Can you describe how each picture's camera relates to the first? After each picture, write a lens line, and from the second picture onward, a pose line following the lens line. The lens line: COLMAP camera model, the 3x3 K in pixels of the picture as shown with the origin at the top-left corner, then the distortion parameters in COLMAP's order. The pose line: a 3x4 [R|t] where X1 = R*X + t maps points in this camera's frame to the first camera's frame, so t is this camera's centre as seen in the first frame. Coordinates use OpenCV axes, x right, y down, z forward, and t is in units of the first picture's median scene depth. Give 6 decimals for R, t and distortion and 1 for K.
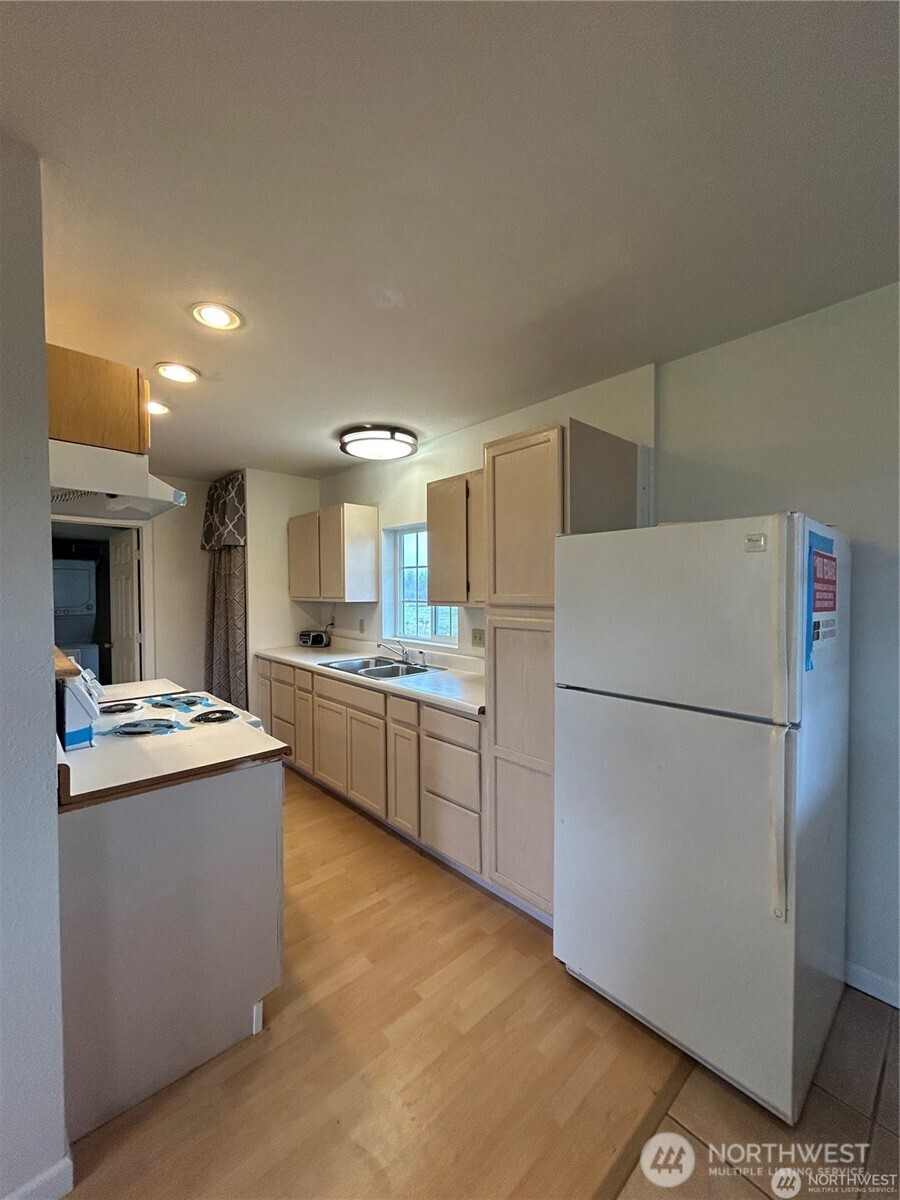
lens RADIAL K [[483.9, 0, 449.6], [0, 483.9, 600.2], [0, 0, 1]] dist [0.001348, 0.000938]
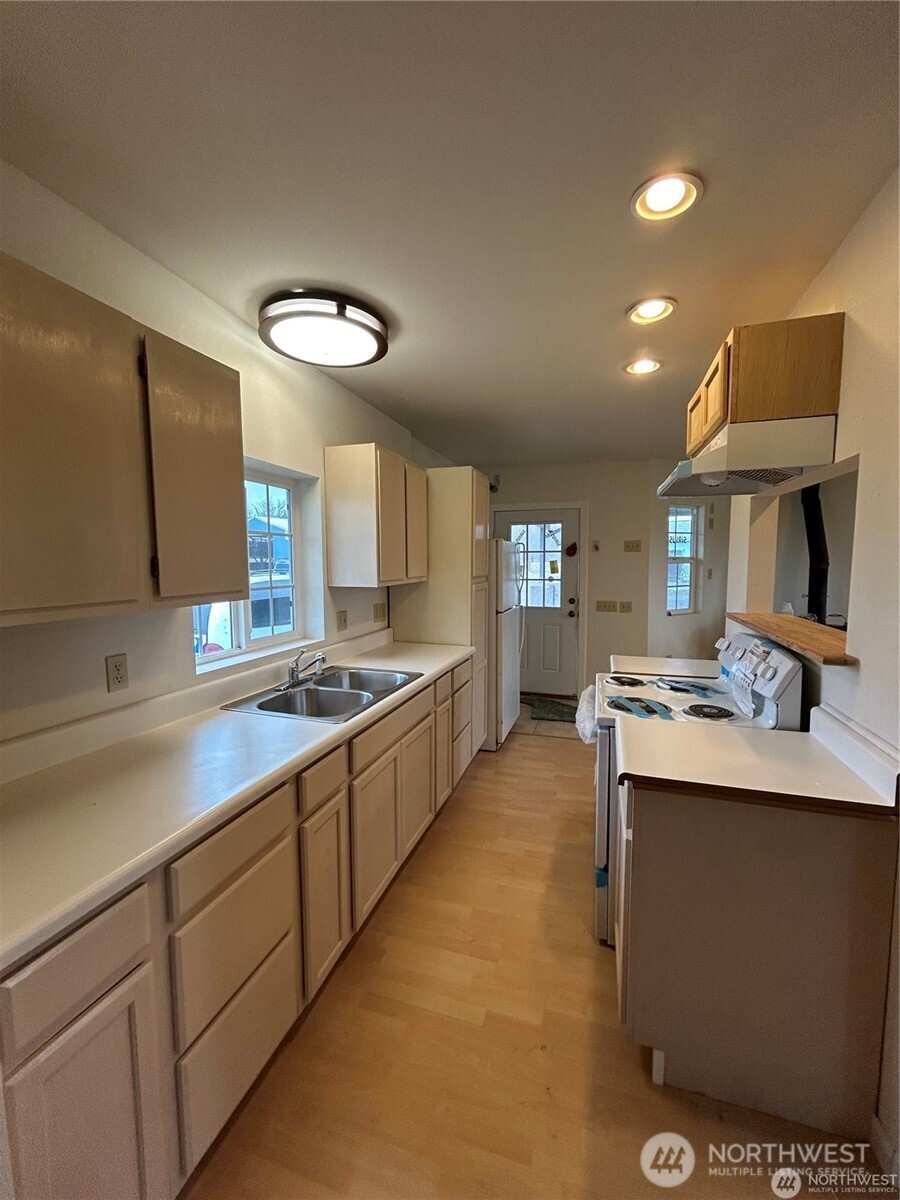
lens RADIAL K [[483.9, 0, 458.8], [0, 483.9, 602.3], [0, 0, 1]] dist [0.001348, 0.000938]
pose [[-0.509543, -0.068478, 0.857716, -0.774782], [0.021352, 0.995515, 0.092164, -0.033972], [-0.860180, 0.065275, -0.505796, 1.177435]]
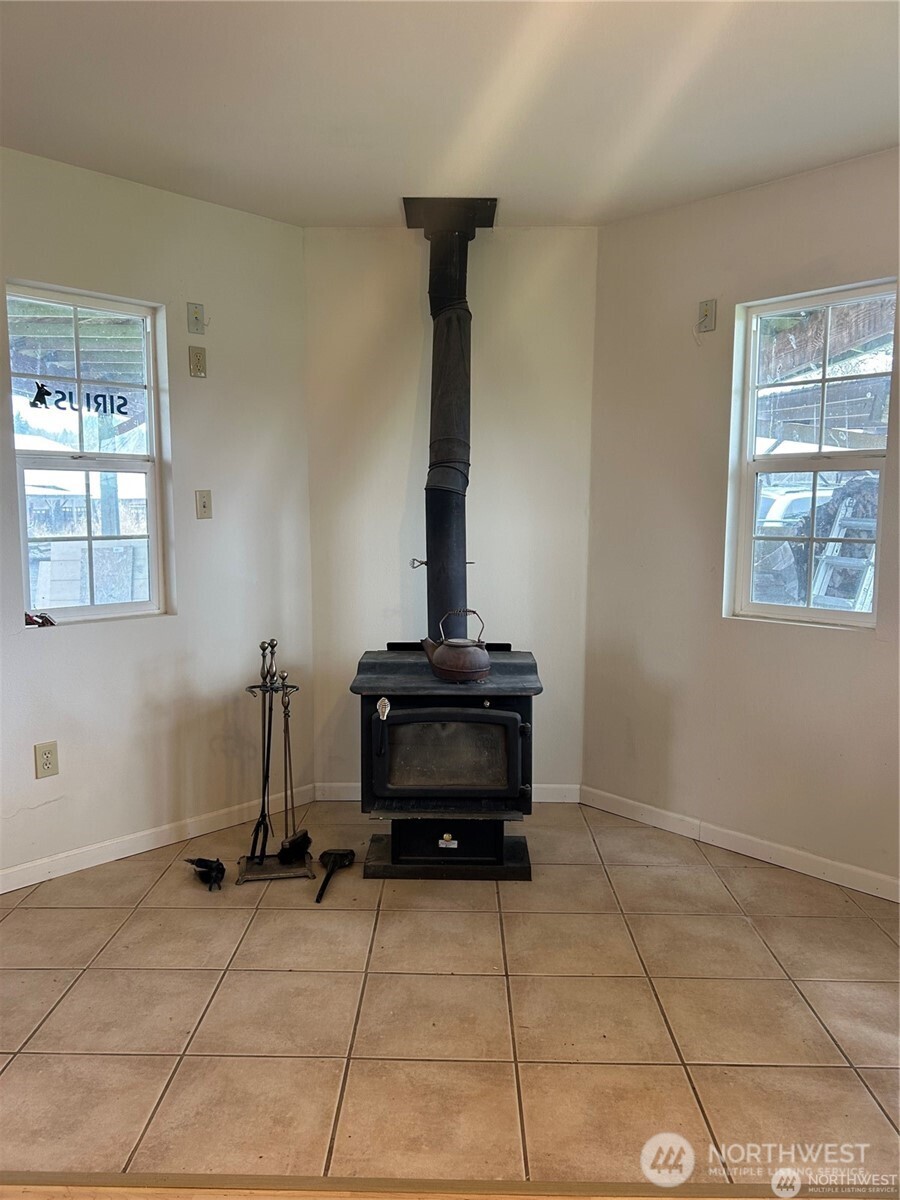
lens RADIAL K [[911.2, 0, 448.5], [0, 911.2, 594.7], [0, 0, 1]] dist [0.026572, 0.000517]
pose [[-0.726019, -0.067955, 0.684309, -0.775472], [0.009578, 0.994010, 0.108872, 0.028552], [-0.687608, 0.085598, -0.721019, 0.258959]]
